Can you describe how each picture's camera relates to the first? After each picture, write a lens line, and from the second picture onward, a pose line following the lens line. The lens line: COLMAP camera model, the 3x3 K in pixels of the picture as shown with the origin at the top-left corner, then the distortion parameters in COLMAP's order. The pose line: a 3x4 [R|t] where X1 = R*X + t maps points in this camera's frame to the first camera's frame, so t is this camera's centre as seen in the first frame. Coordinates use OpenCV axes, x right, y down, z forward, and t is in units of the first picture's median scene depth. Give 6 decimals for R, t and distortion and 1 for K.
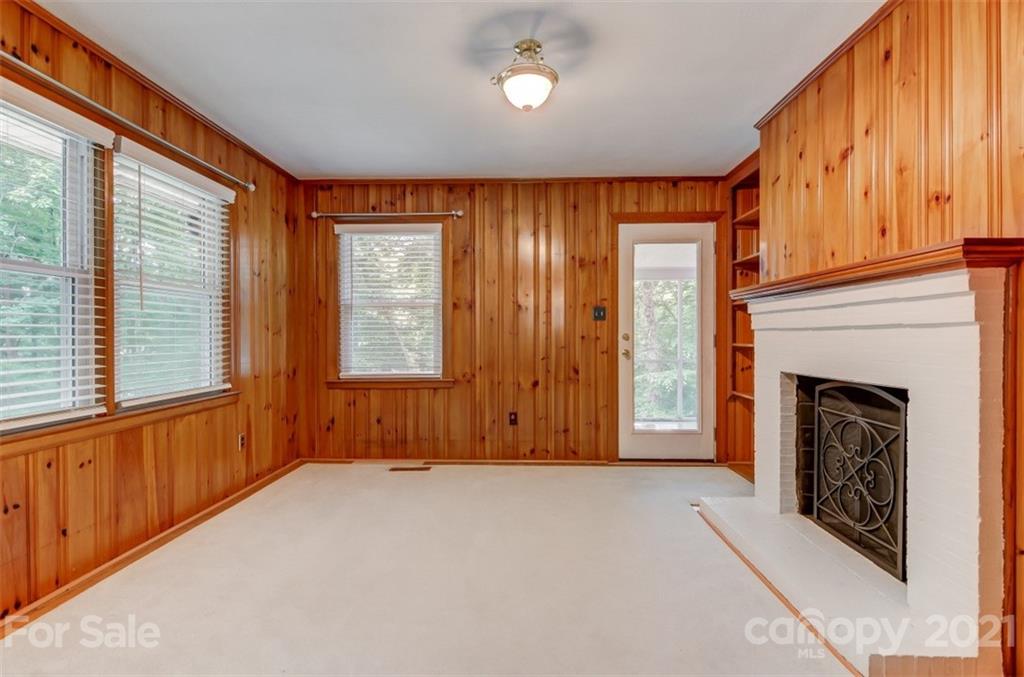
lens RADIAL K [[501.7, 0, 513.7], [0, 501.7, 337.4], [0, 0, 1]] dist [-0.000123, -0.001990]
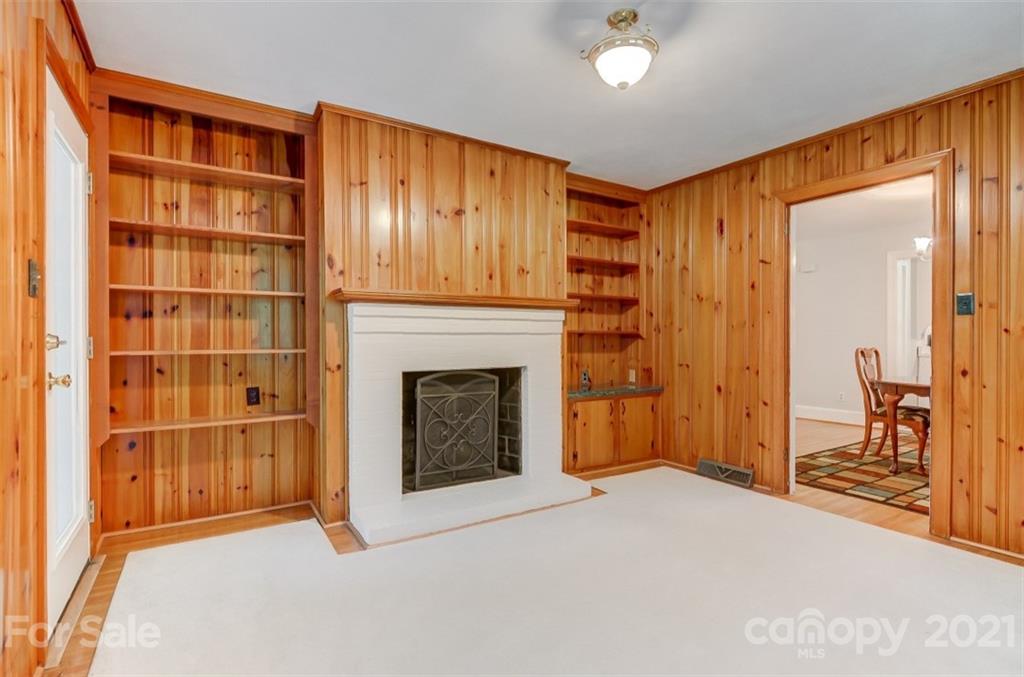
lens RADIAL K [[501.7, 0, 513.7], [0, 501.7, 337.4], [0, 0, 1]] dist [-0.000123, -0.001990]
pose [[-0.548855, -0.001948, 0.835915, -0.625798], [0.002180, 0.999991, 0.003761, -0.011953], [-0.835915, 0.003887, -0.548846, 1.642211]]
